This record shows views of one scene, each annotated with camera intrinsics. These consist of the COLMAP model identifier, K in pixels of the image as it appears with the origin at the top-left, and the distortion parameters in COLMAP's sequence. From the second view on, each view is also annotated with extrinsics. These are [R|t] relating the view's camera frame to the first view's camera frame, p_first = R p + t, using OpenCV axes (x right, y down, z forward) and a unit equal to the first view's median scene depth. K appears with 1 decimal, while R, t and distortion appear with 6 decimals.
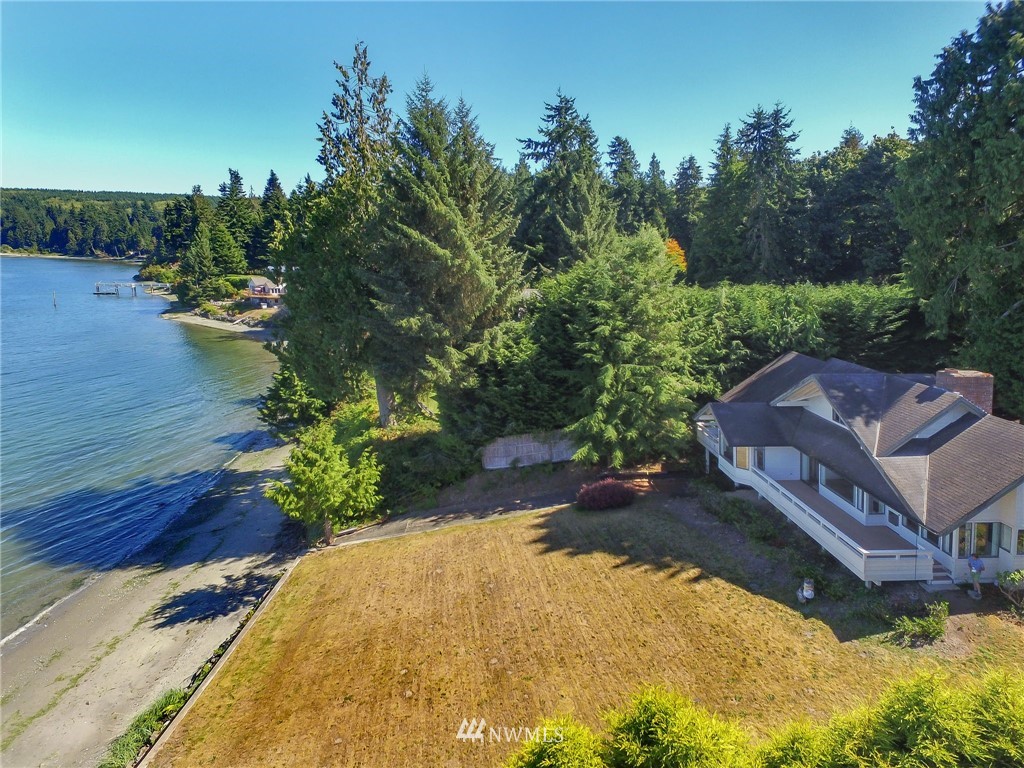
lens RADIAL K [[727.8, 0, 512.0], [0, 727.8, 384.0], [0, 0, 1]] dist [0.004347, 0.004465]
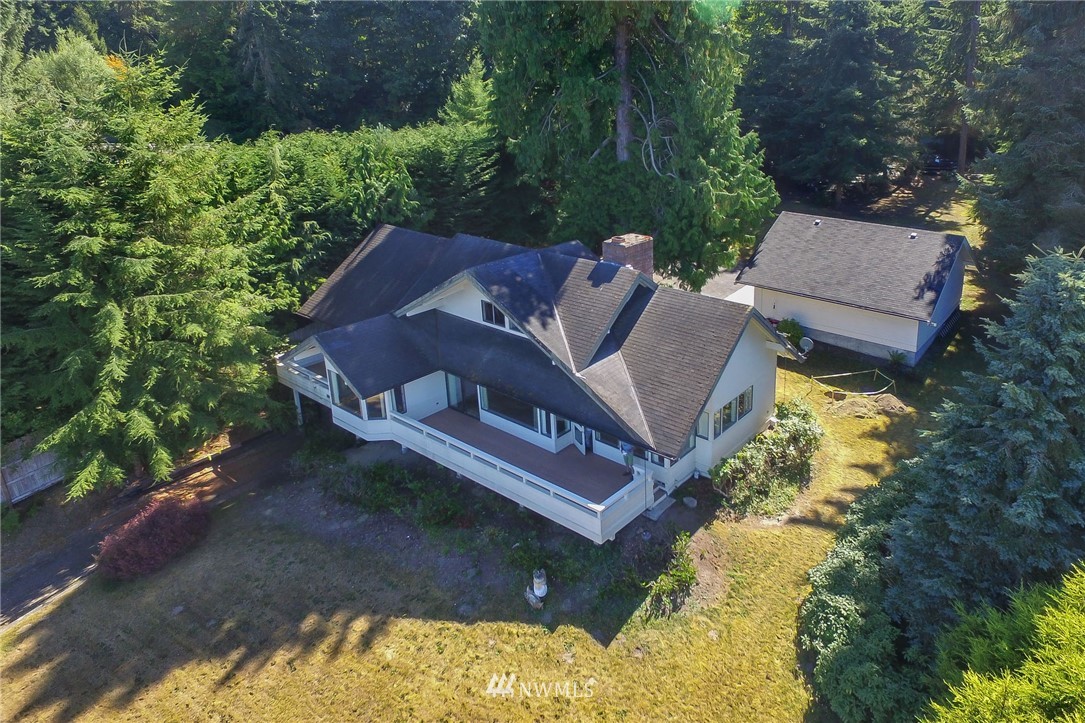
lens RADIAL K [[729.3, 0, 543.3], [0, 729.3, 250.2], [0, 0, 1]] dist [-0.002097, 0.006353]
pose [[0.687104, -0.182283, 0.703322, -0.019717], [0.125526, 0.983243, 0.132200, -0.097539], [-0.715634, -0.002550, 0.698471, 0.391185]]
